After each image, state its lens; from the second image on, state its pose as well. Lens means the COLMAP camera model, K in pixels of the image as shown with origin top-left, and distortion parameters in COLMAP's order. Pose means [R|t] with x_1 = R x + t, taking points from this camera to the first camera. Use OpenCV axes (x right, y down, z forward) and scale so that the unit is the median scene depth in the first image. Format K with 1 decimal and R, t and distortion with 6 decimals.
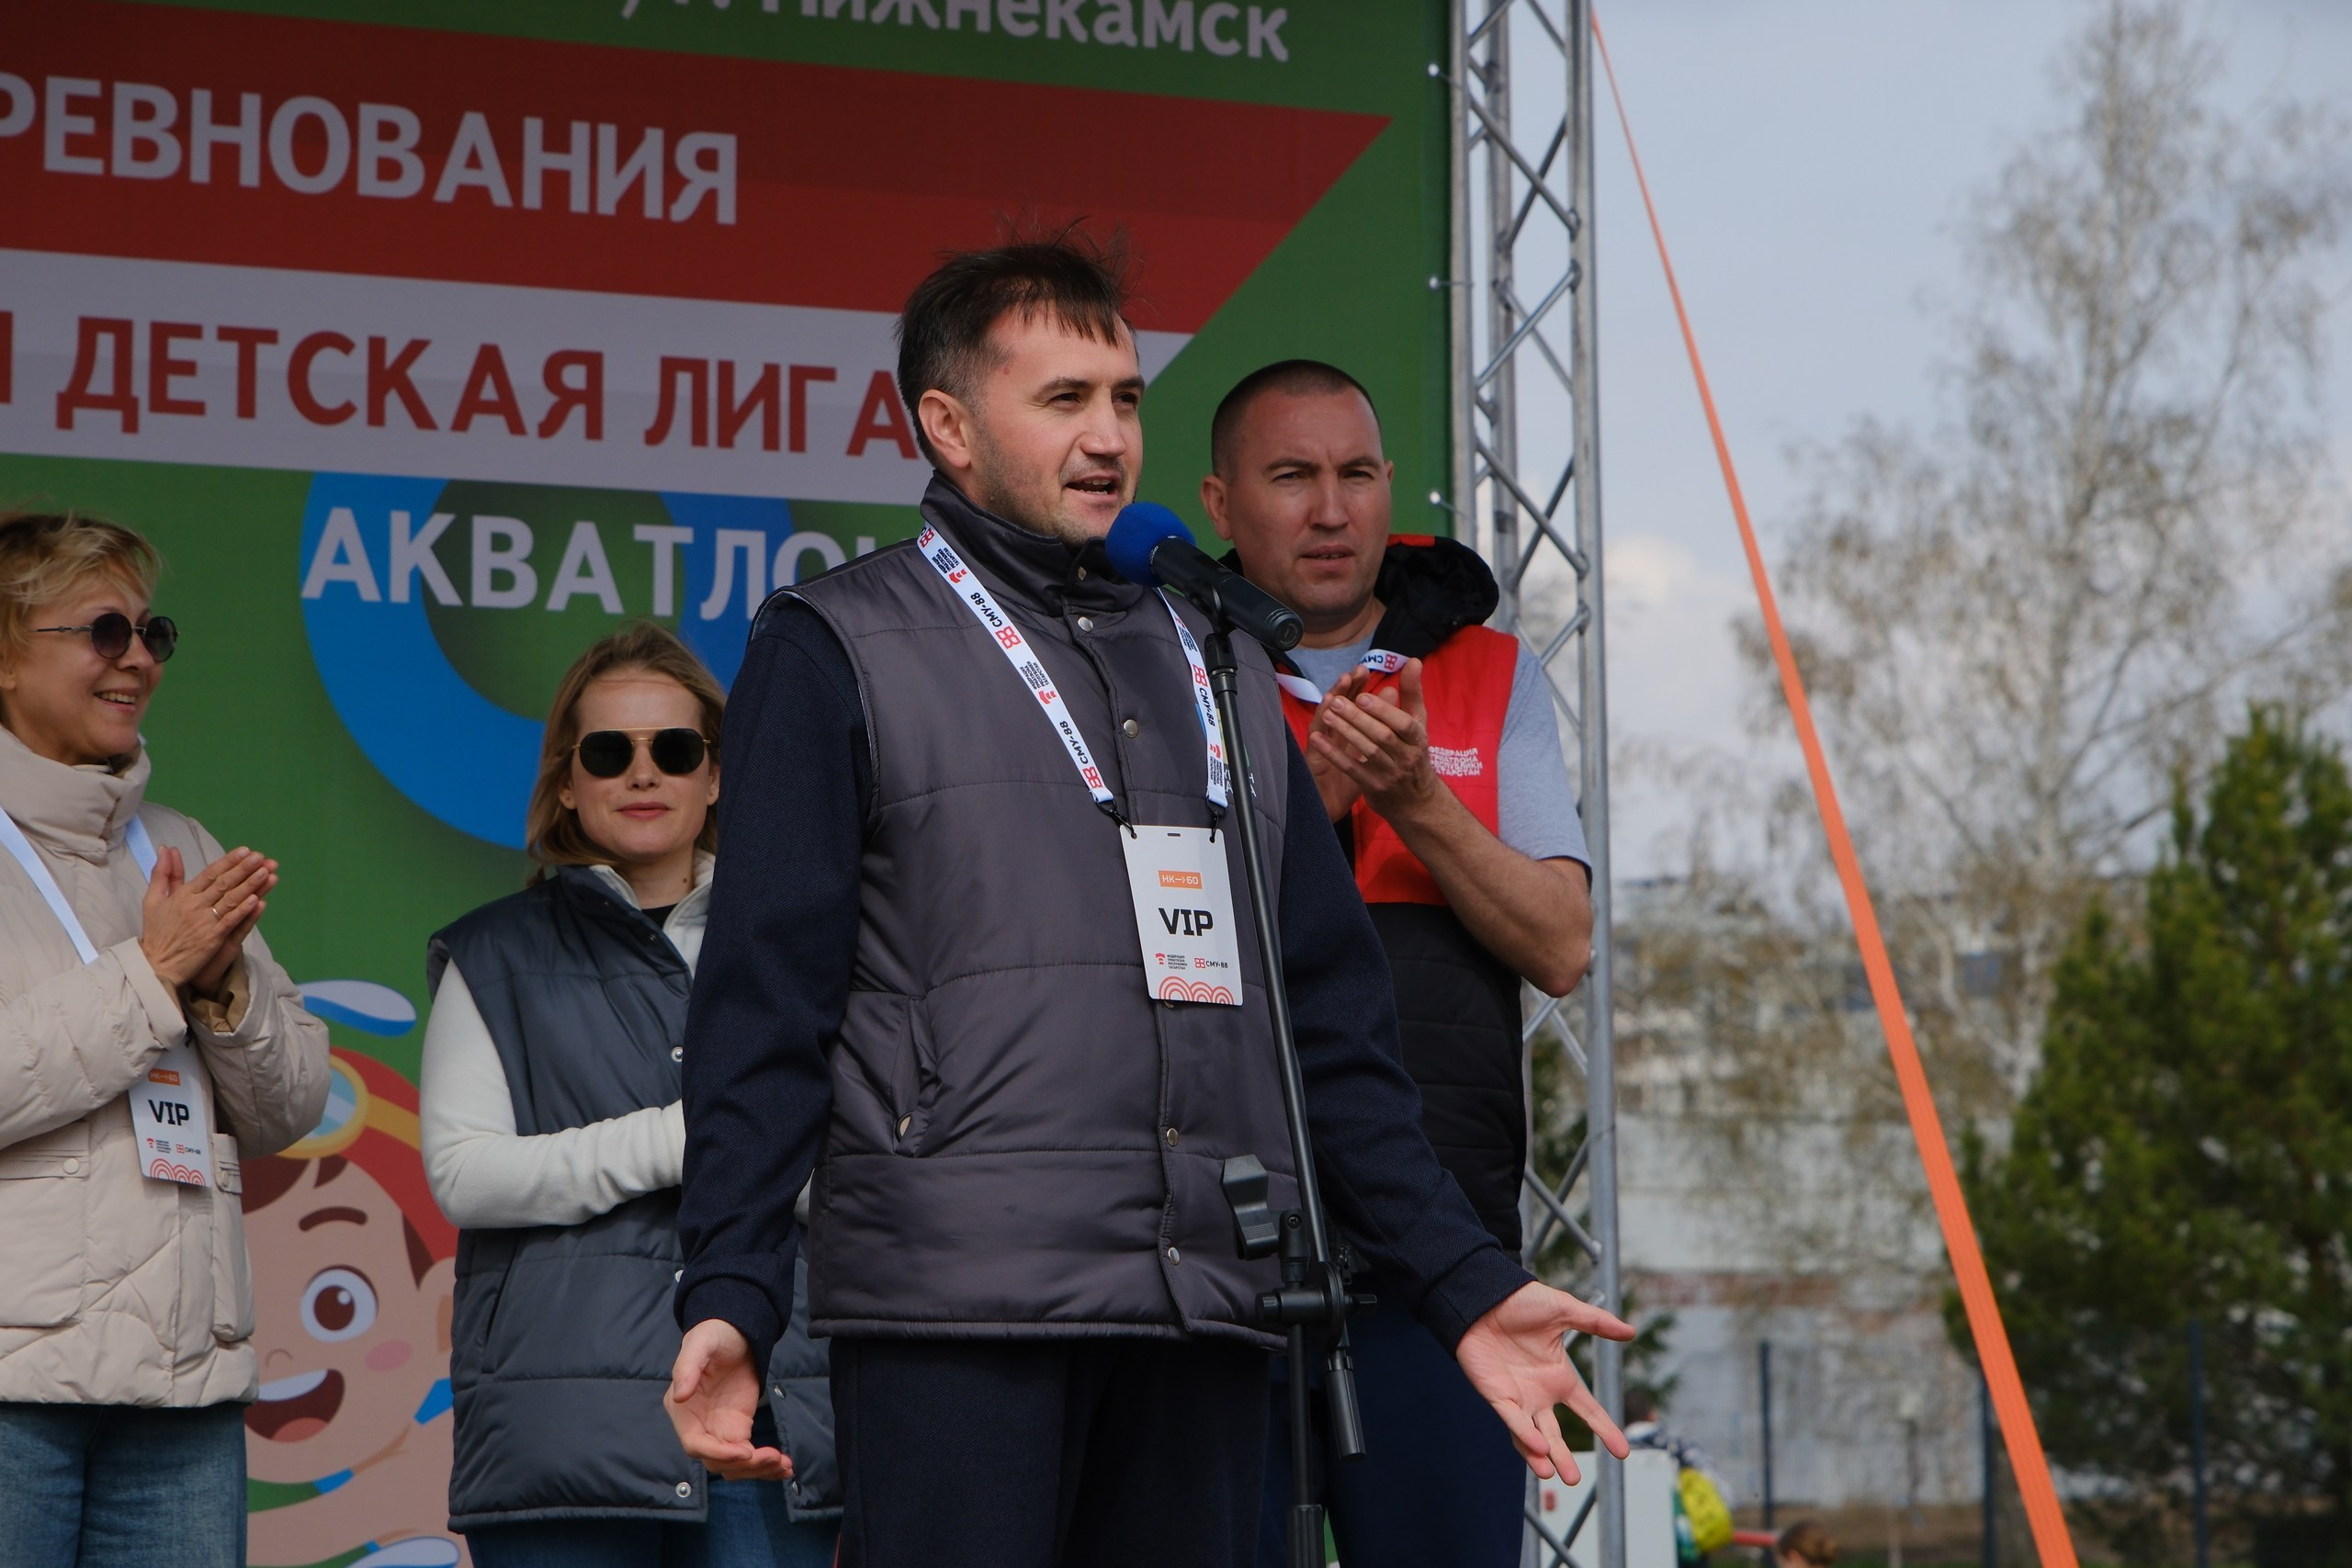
lens RADIAL K [[7908.0, 0, 1177.9], [0, 7908.0, 776.2], [0, 0, 1]] dist [0.284337, 0.000000]
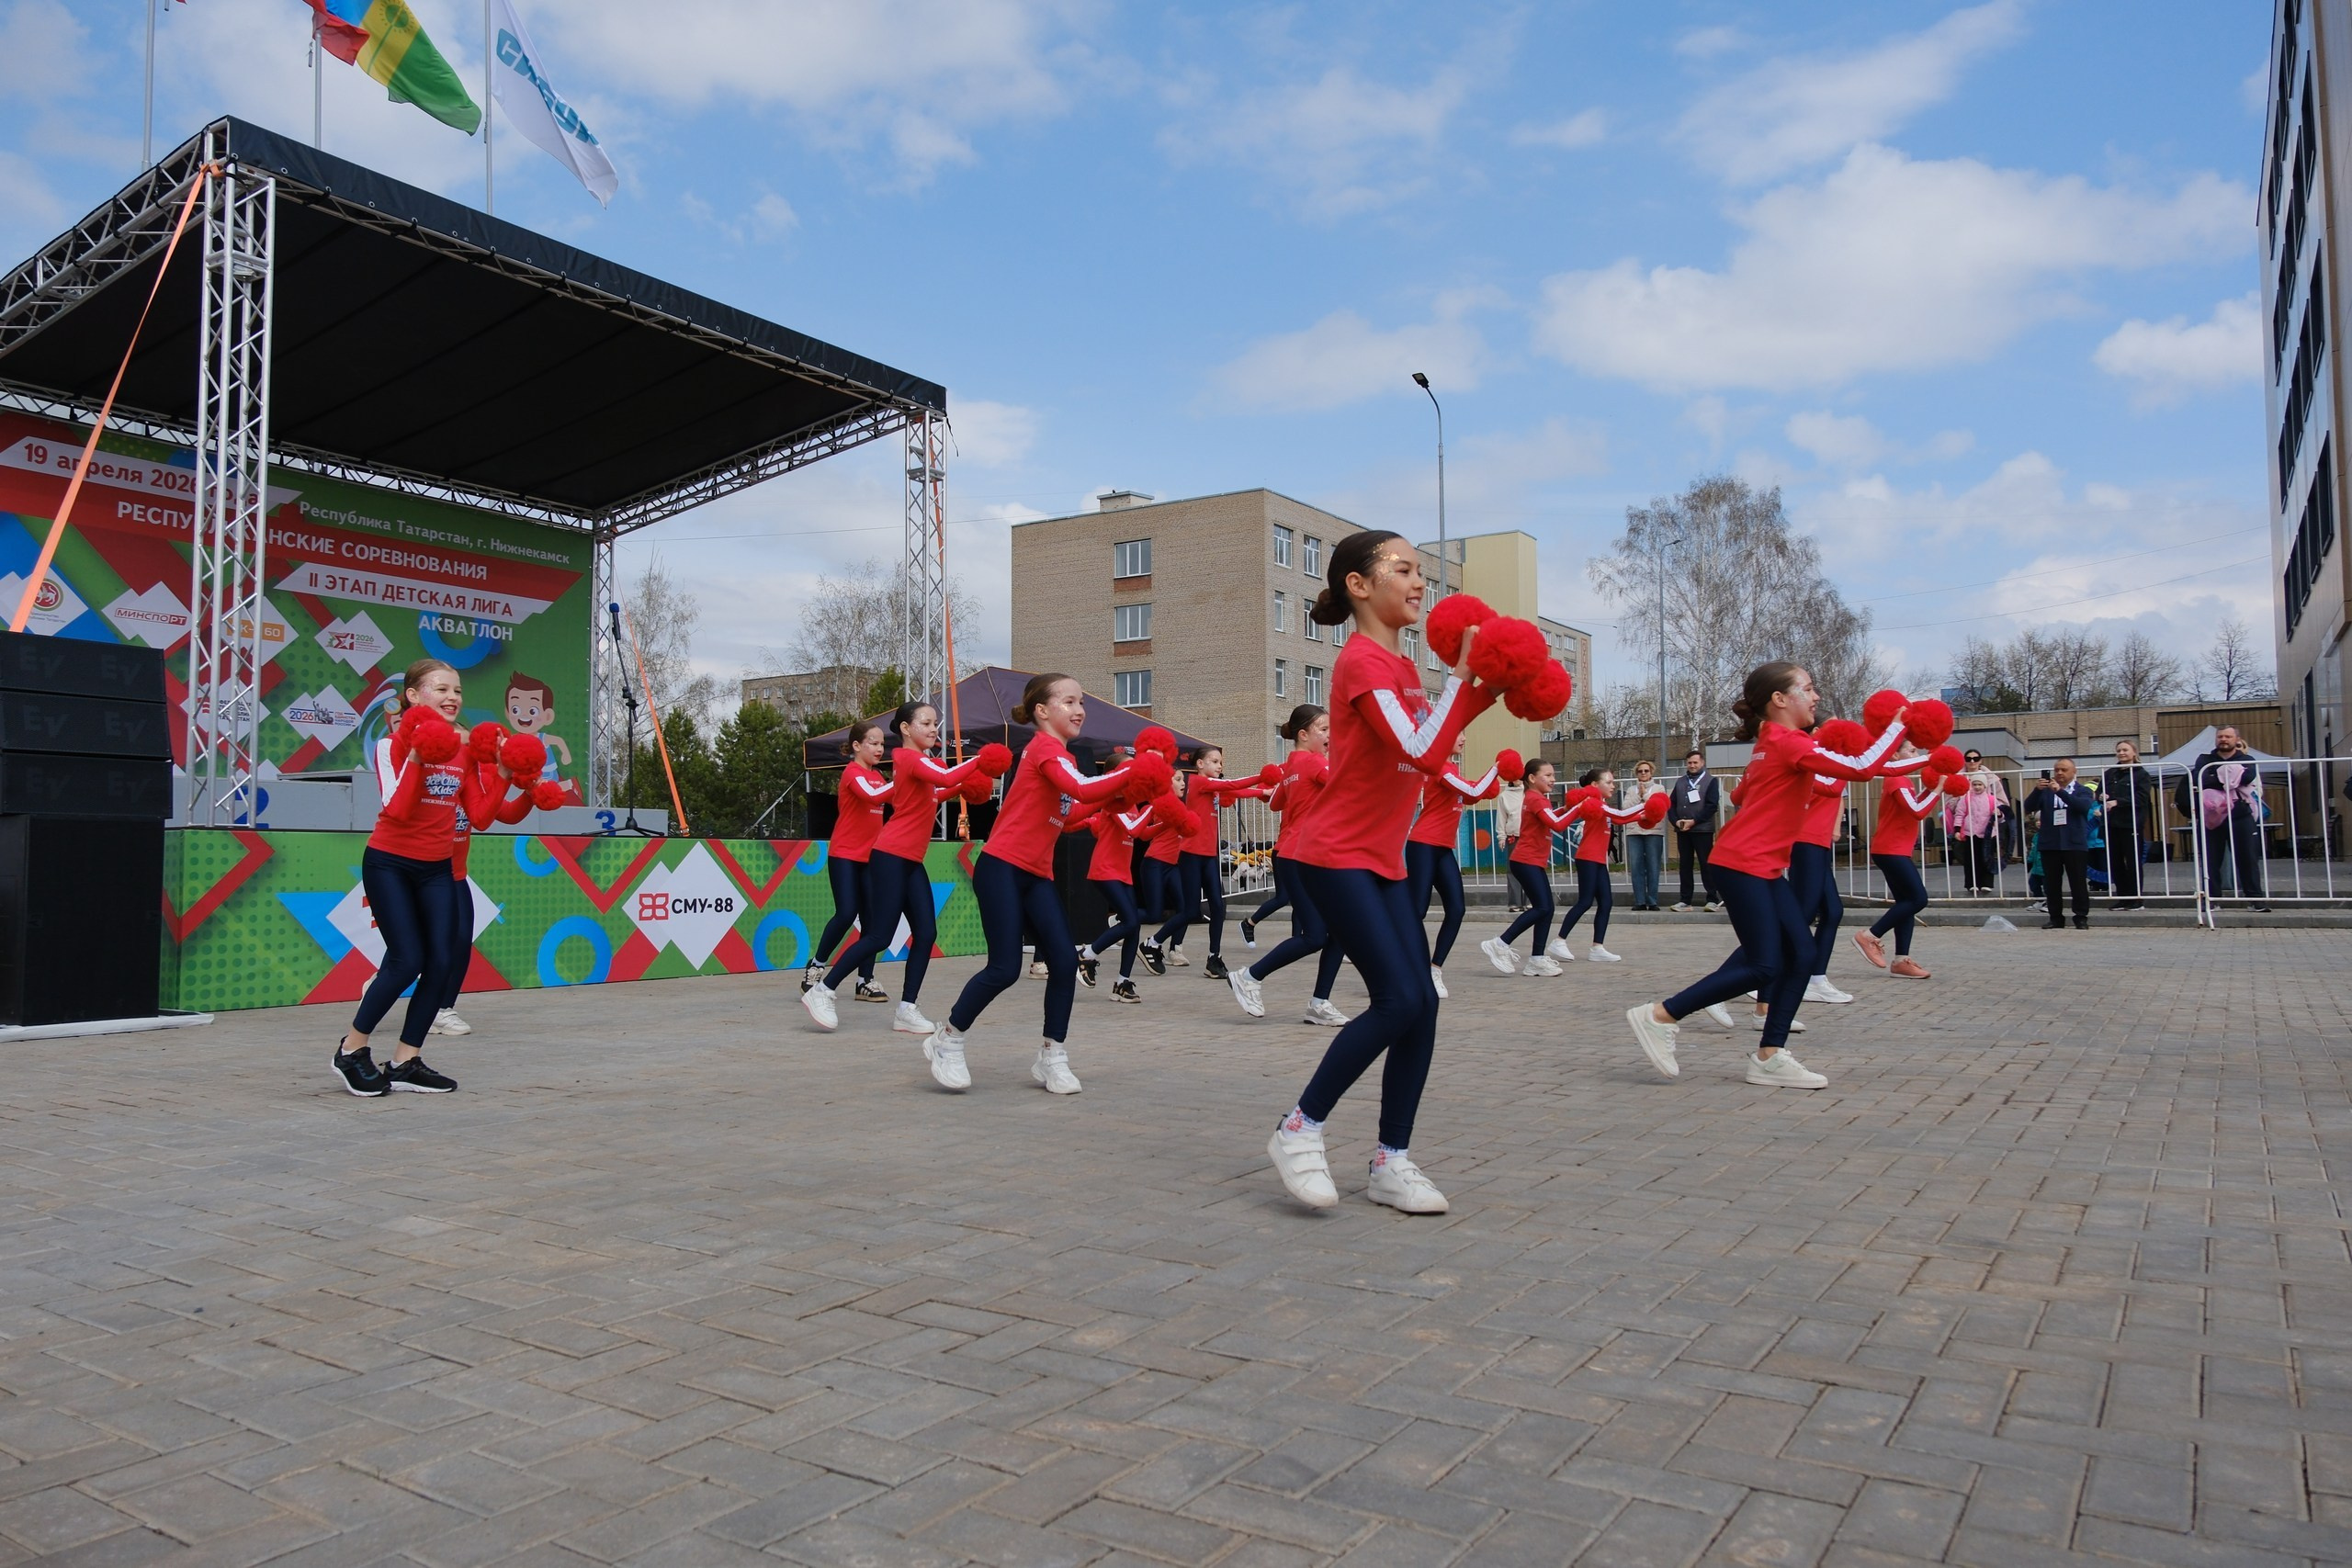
lens RADIAL K [[1587.0, 0, 1177.4], [0, 1587.0, 802.0], [0, 0, 1]] dist [0.025482, 0.001300]
pose [[0.900098, 0.031073, 0.434578, -0.114258], [-0.046342, 0.998623, 0.024580, 0.062558], [-0.433216, -0.042263, 0.900299, -0.526206]]
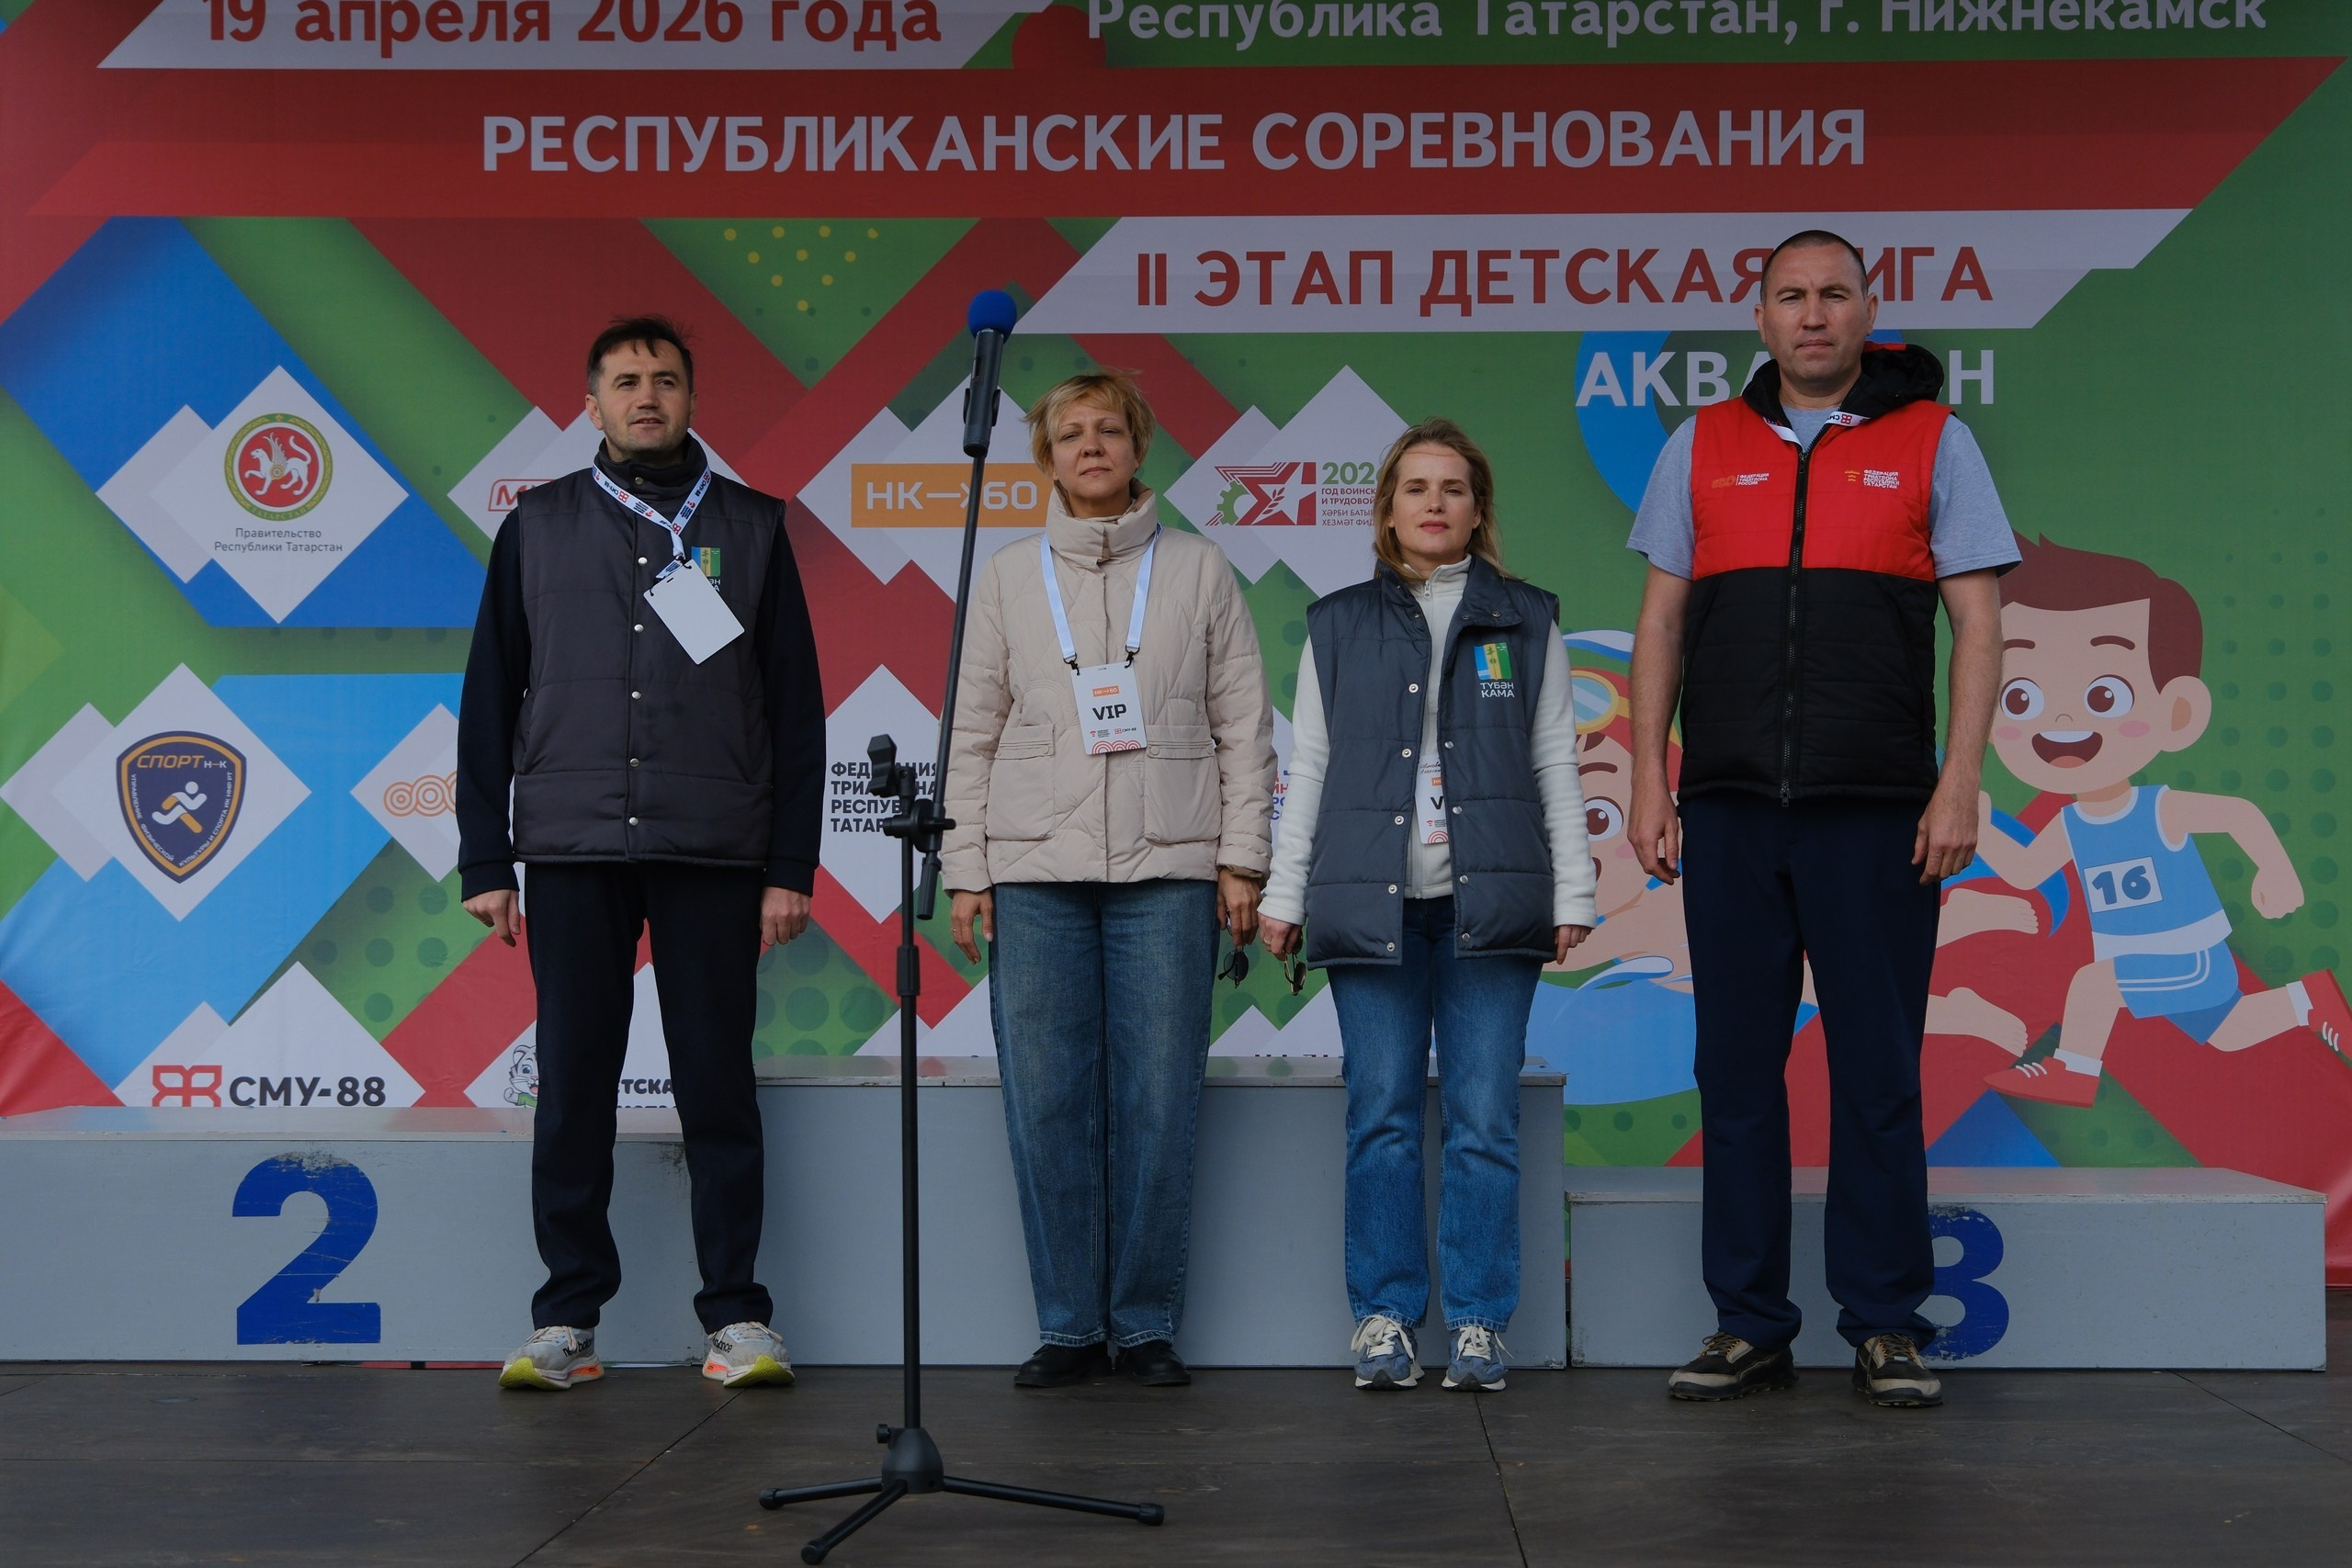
lens RADIAL K [[3985.1, 0, 1176.2], [0, 3985.1, 794.0], [0, 0, 1]] dist [0.055305, 0.000000]
pose [[0.830013, 0.006630, -0.557705, 0.295936], [0.031184, 0.997814, 0.058272, 0.008073], [0.556872, -0.065758, 0.827991, 0.232572]]
